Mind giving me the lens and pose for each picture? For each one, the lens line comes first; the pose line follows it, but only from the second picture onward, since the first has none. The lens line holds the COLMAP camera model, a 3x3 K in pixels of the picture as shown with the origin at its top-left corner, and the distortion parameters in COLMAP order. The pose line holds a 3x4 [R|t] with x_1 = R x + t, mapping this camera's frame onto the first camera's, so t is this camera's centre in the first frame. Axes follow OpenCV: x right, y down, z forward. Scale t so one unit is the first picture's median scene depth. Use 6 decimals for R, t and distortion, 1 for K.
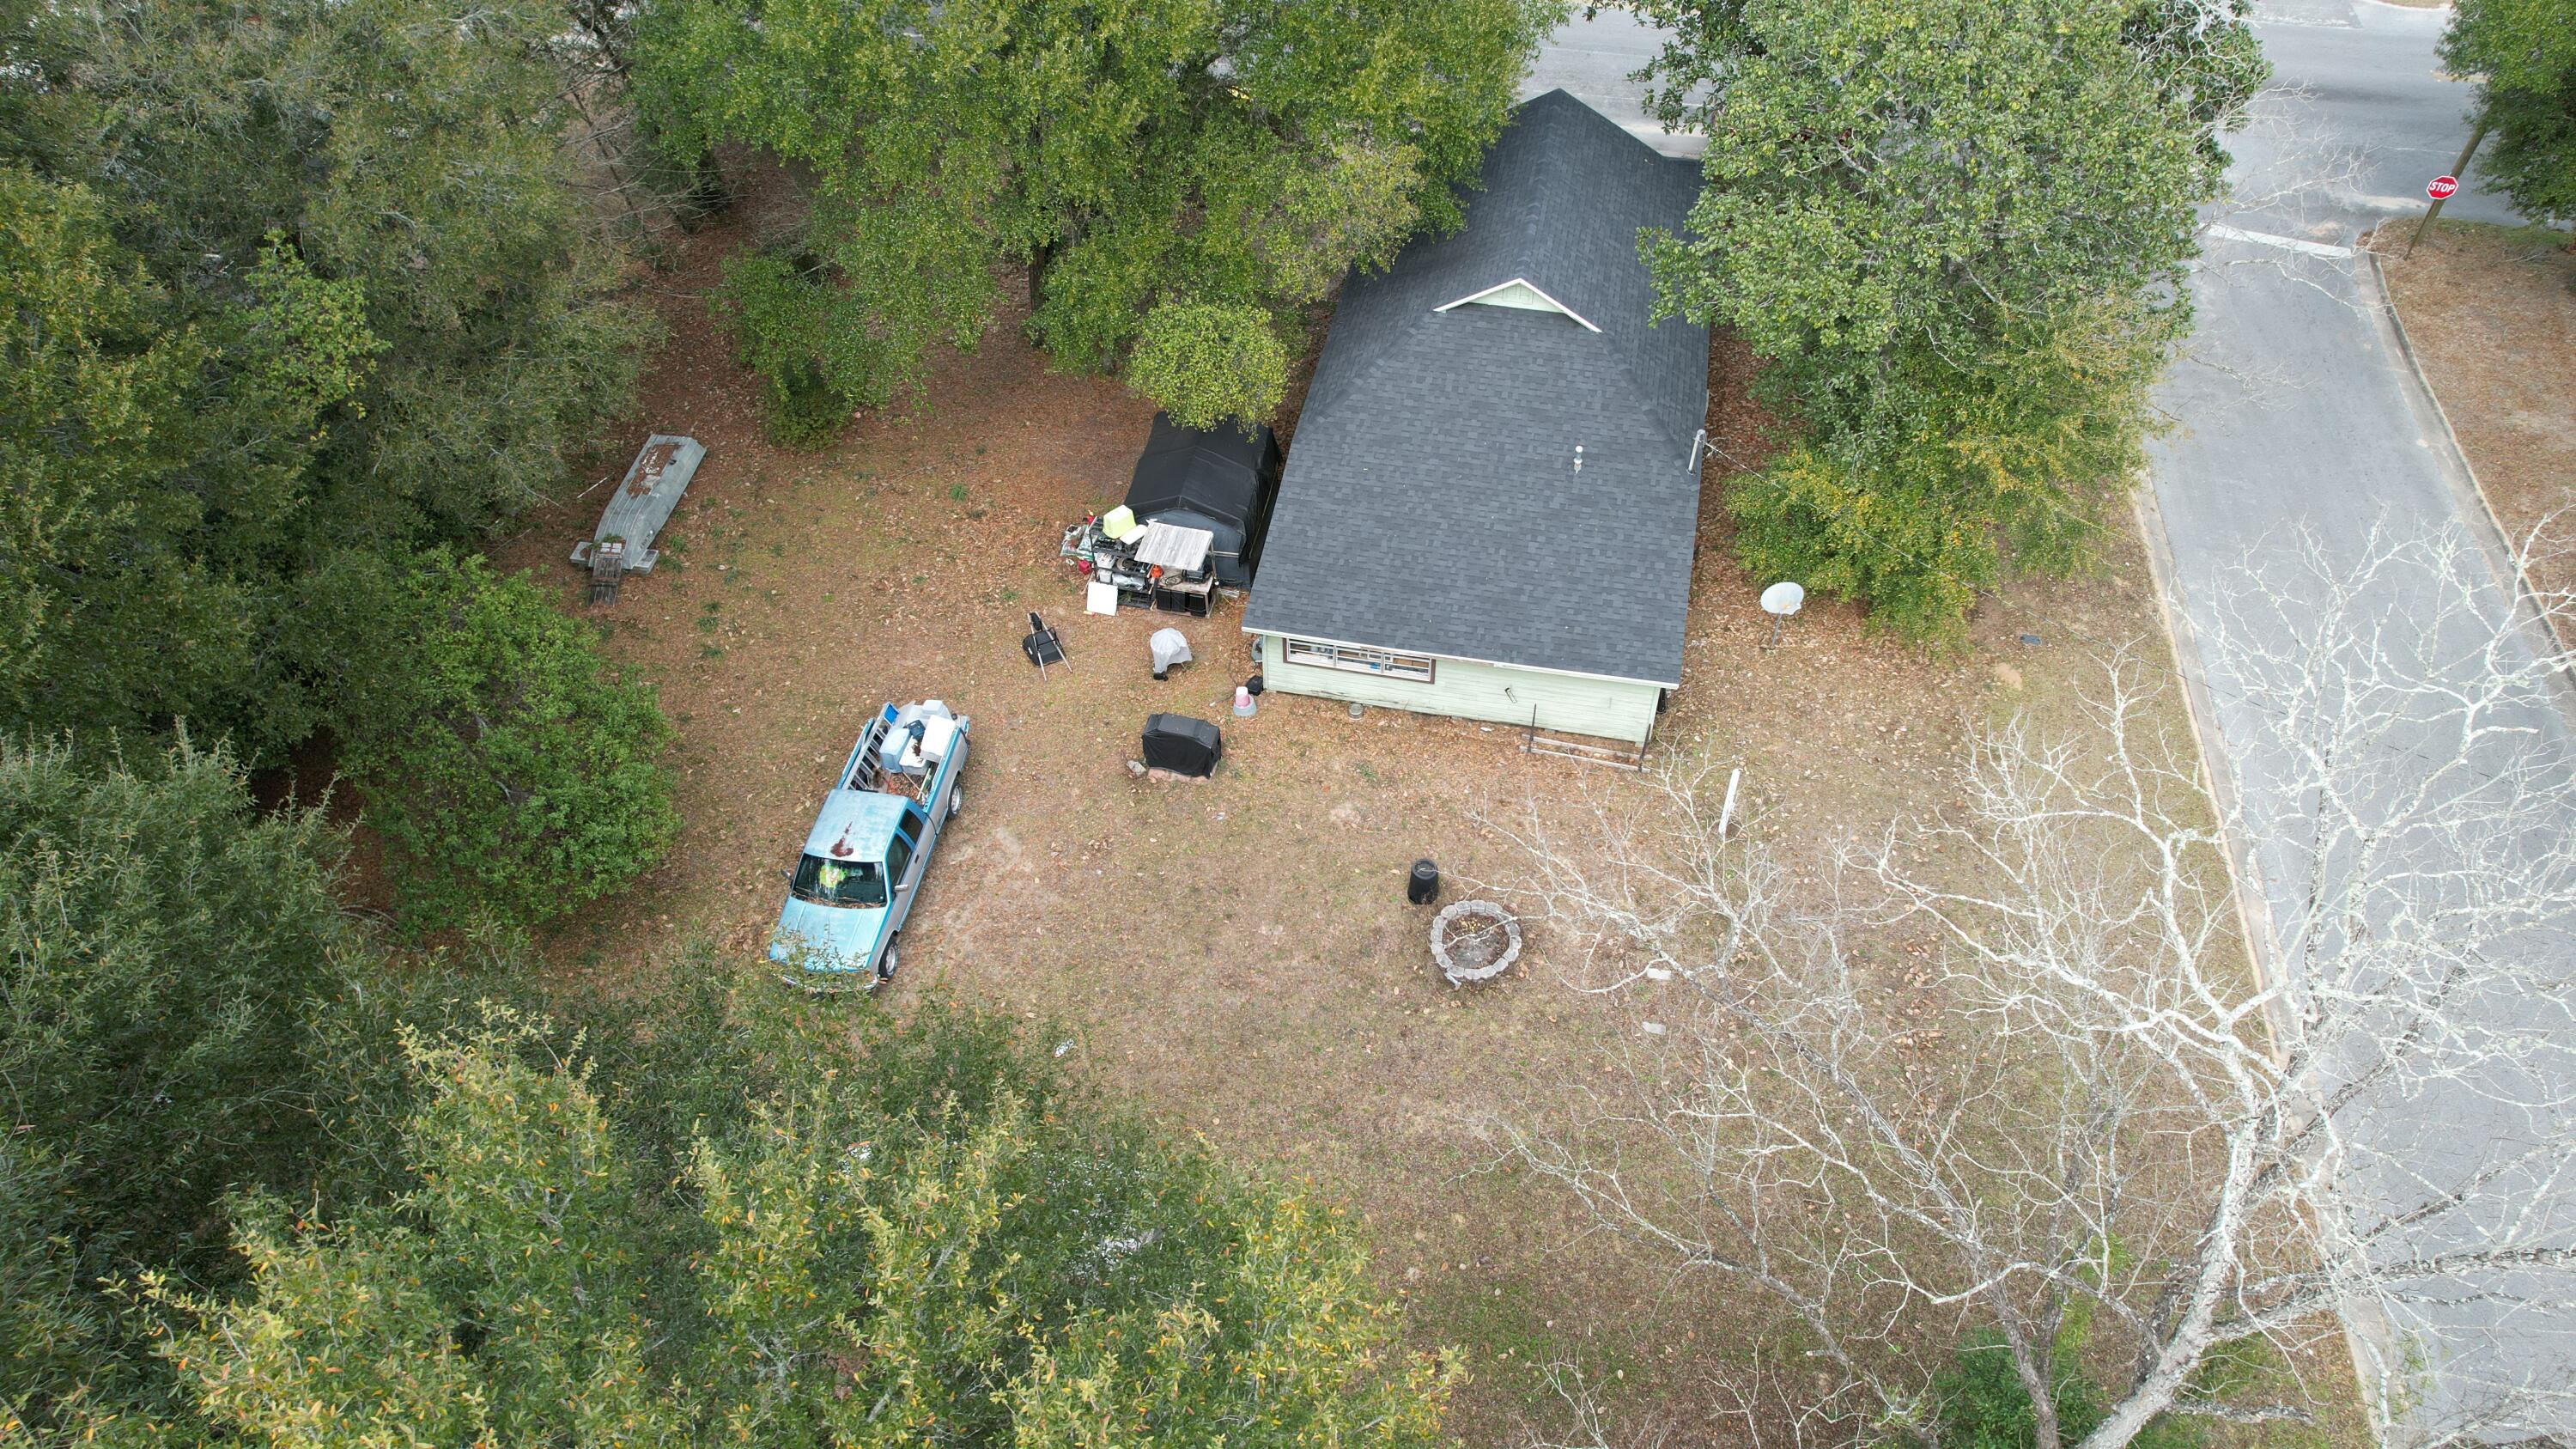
lens RADIAL K [[1643.0, 0, 1299.7], [0, 1643.0, 716.1], [0, 0, 1]] dist [-0.073204, 0.061241]
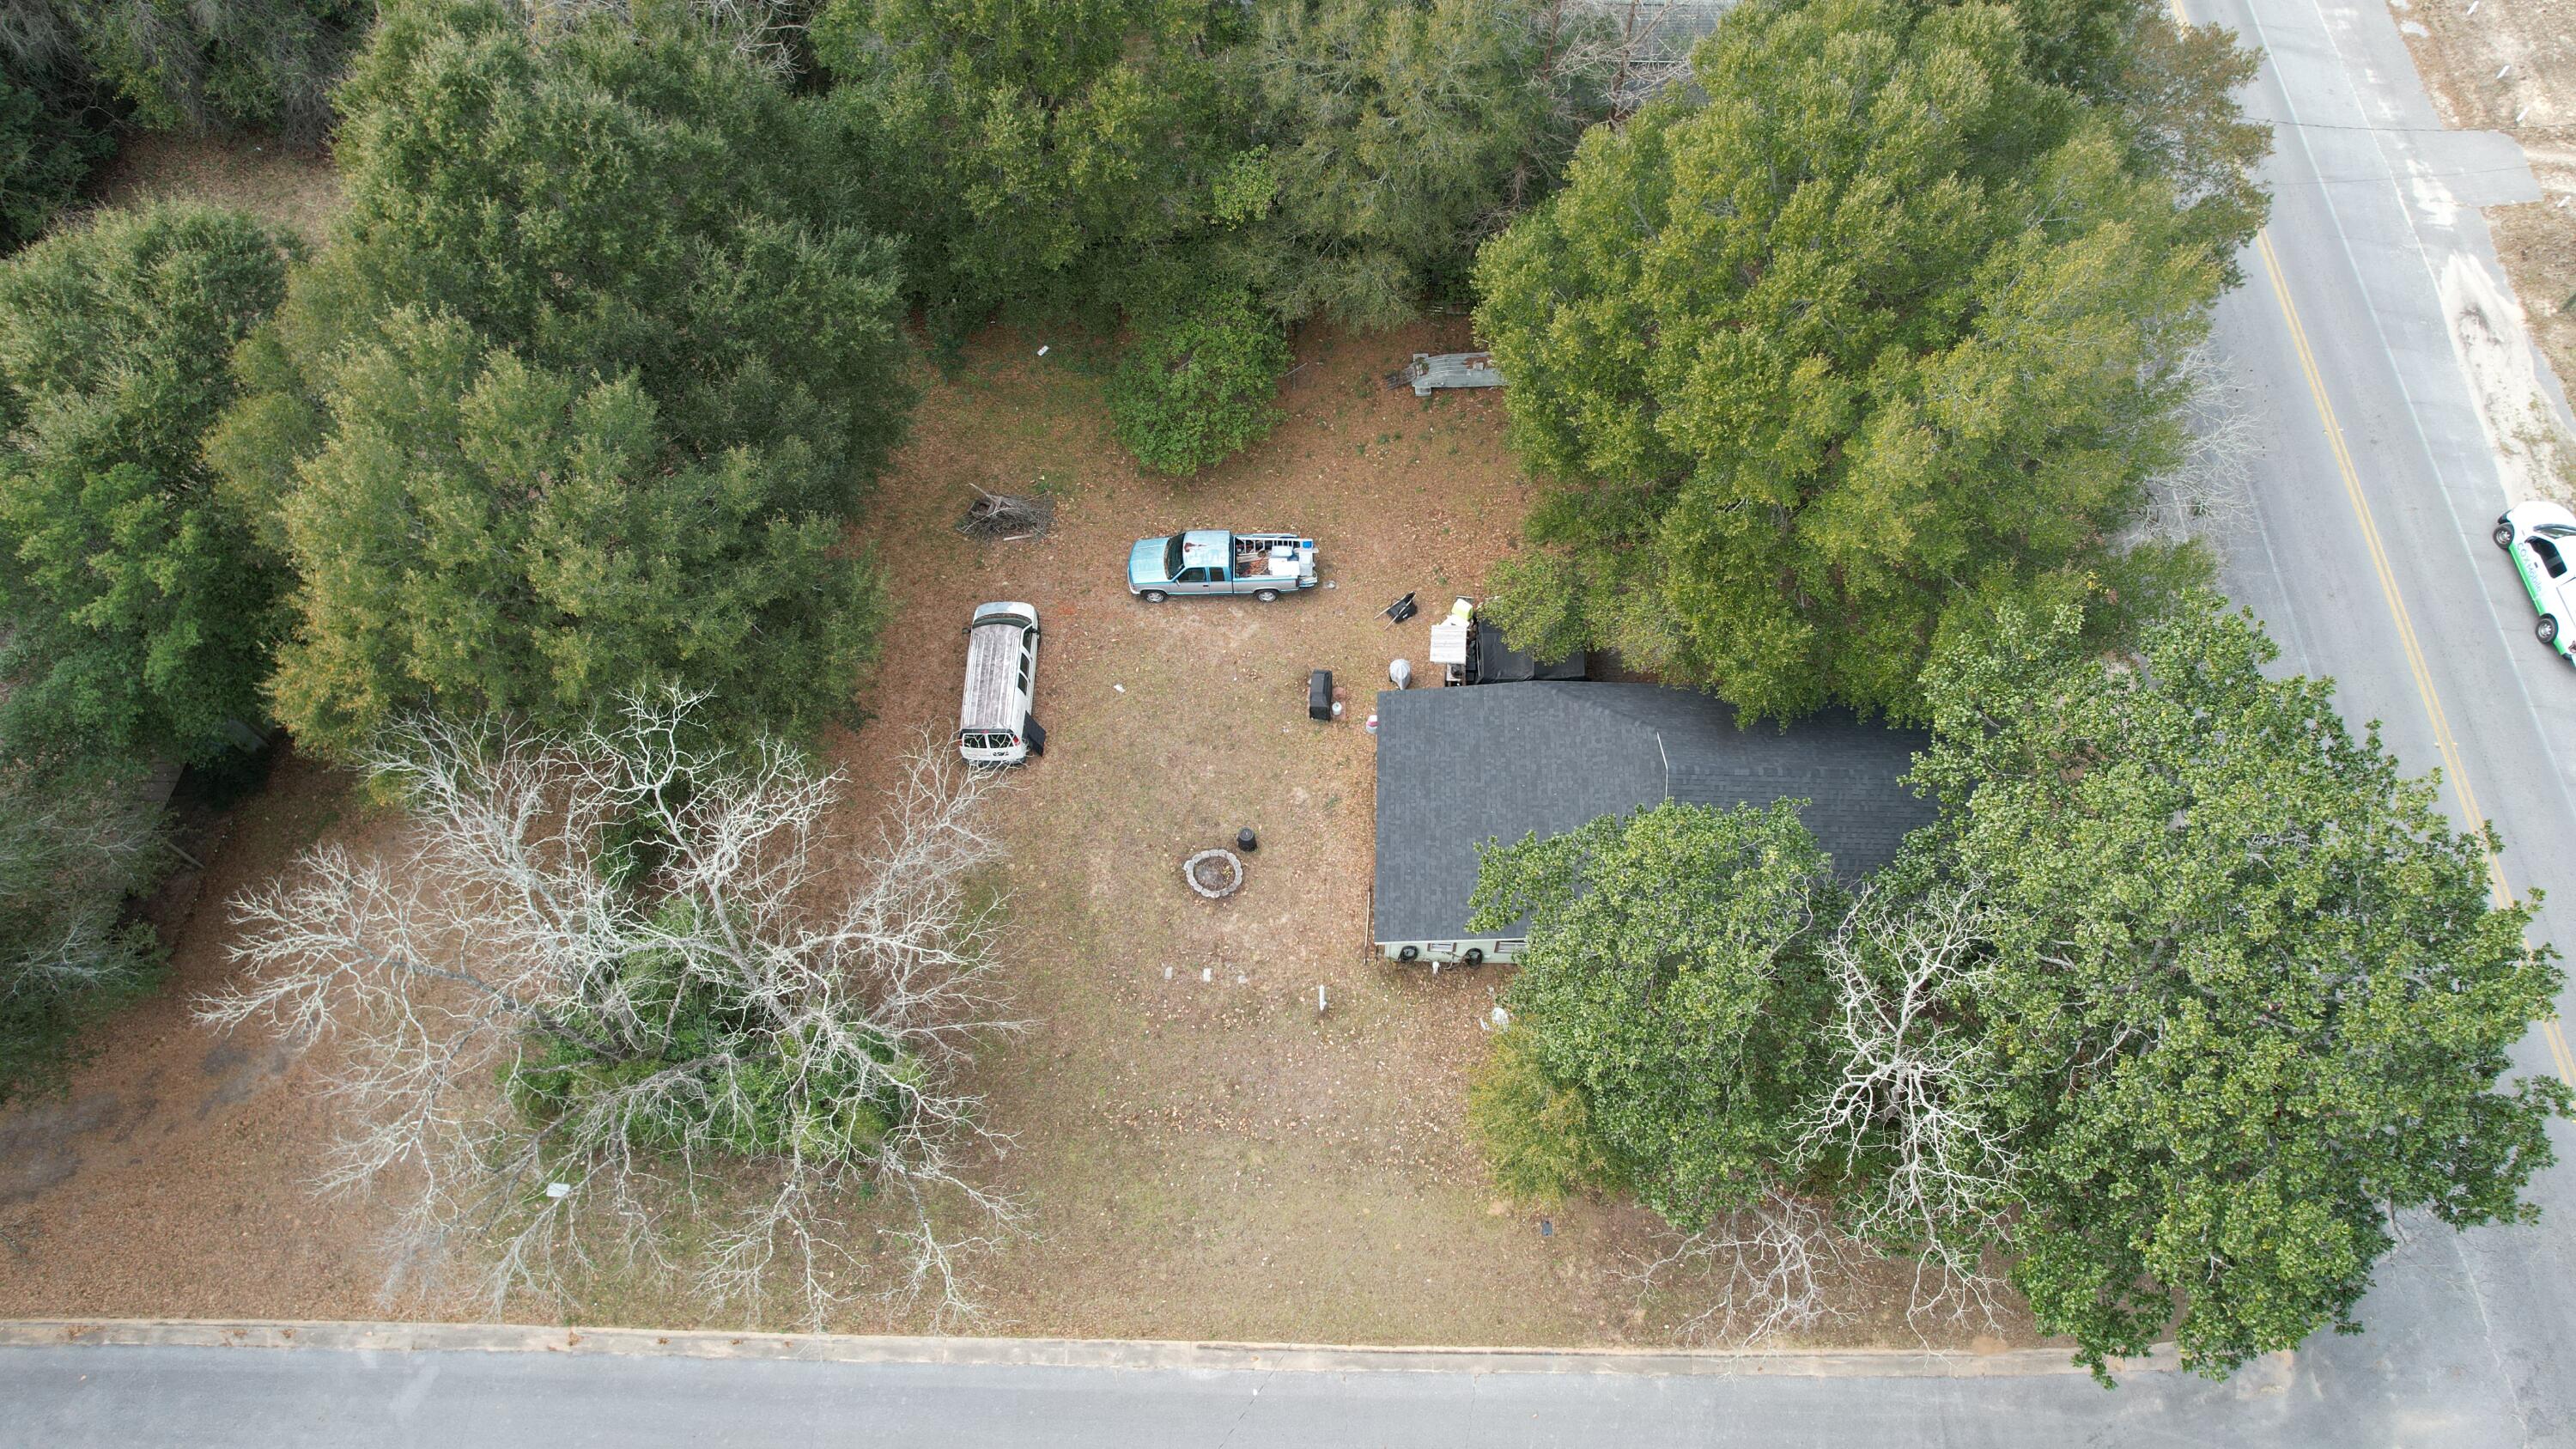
lens RADIAL K [[1643.0, 0, 1299.7], [0, 1643.0, 716.1], [0, 0, 1]] dist [-0.073204, 0.061241]
pose [[0.165433, 0.854966, -0.491594, 0.784830], [-0.707126, 0.450292, 0.545170, -0.891418], [0.687463, 0.257430, 0.679062, -0.142311]]
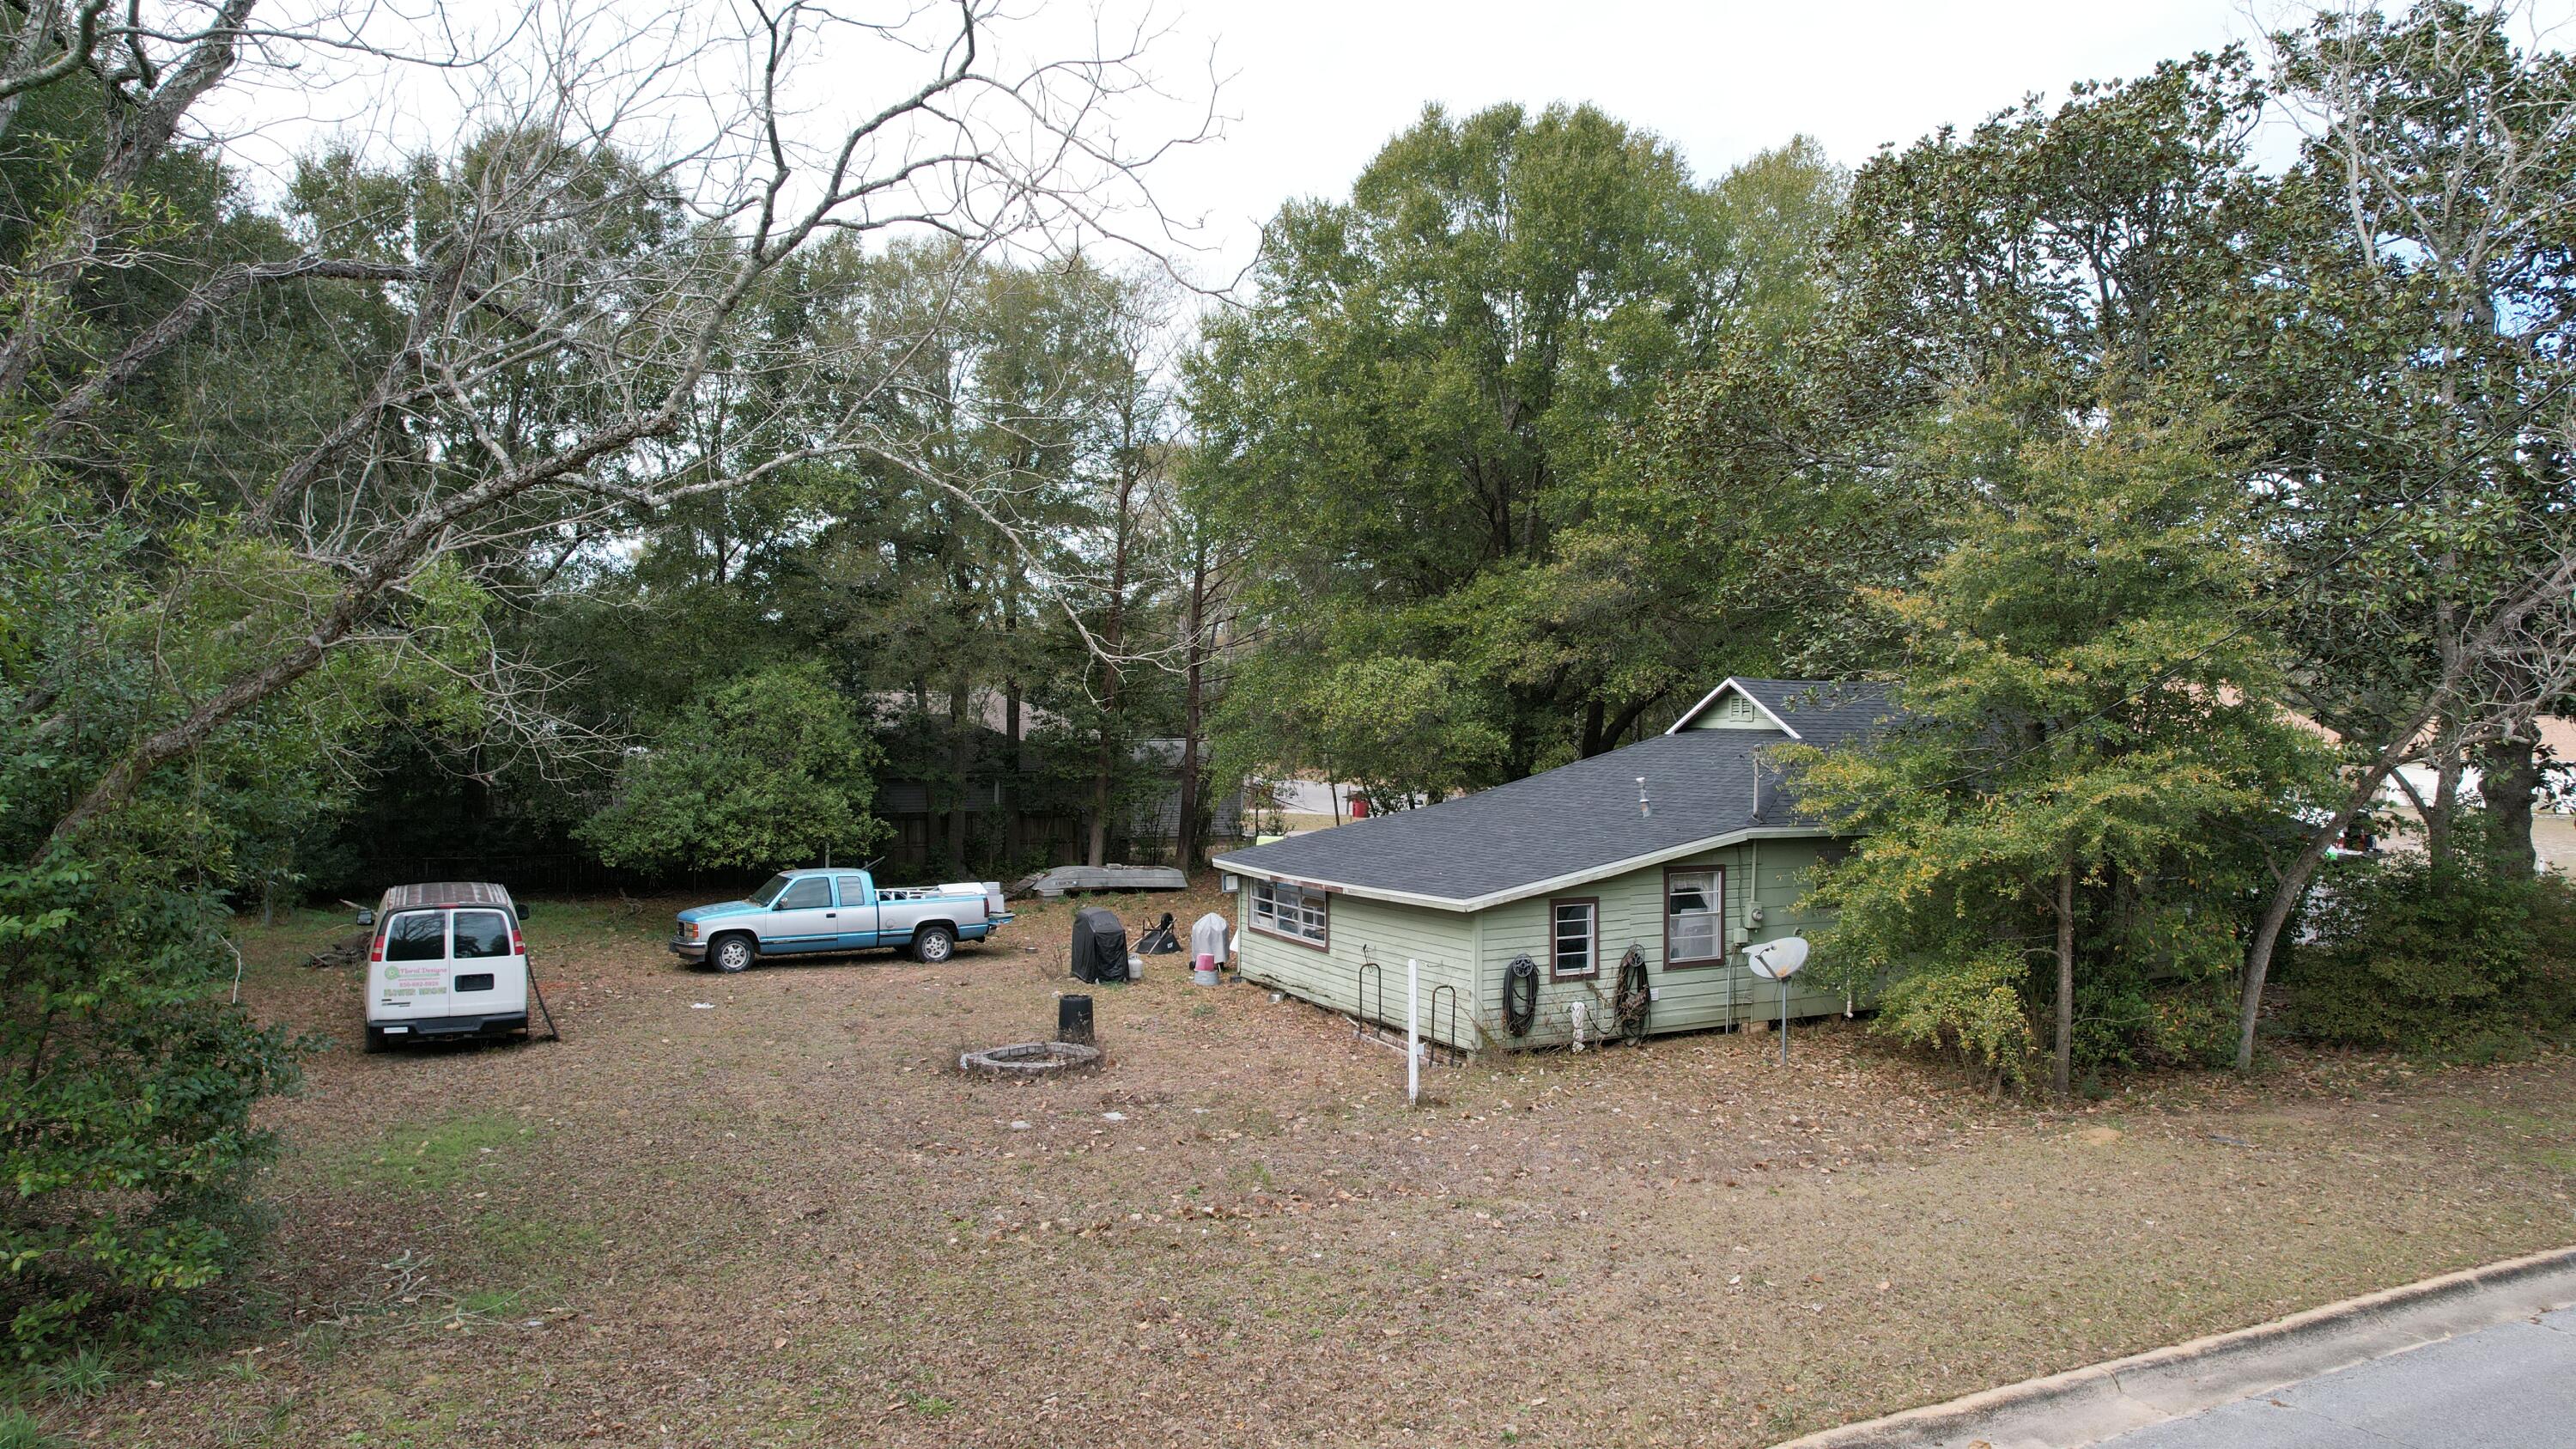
lens RADIAL K [[1649.1, 0, 1304.6], [0, 1649.1, 723.6], [0, 0, 1]] dist [-0.060238, 0.036149]
pose [[0.616162, 0.008018, -0.787579, 0.739773], [-0.582062, 0.678291, -0.448471, 0.284457], [0.530612, 0.734750, 0.422603, 0.600671]]
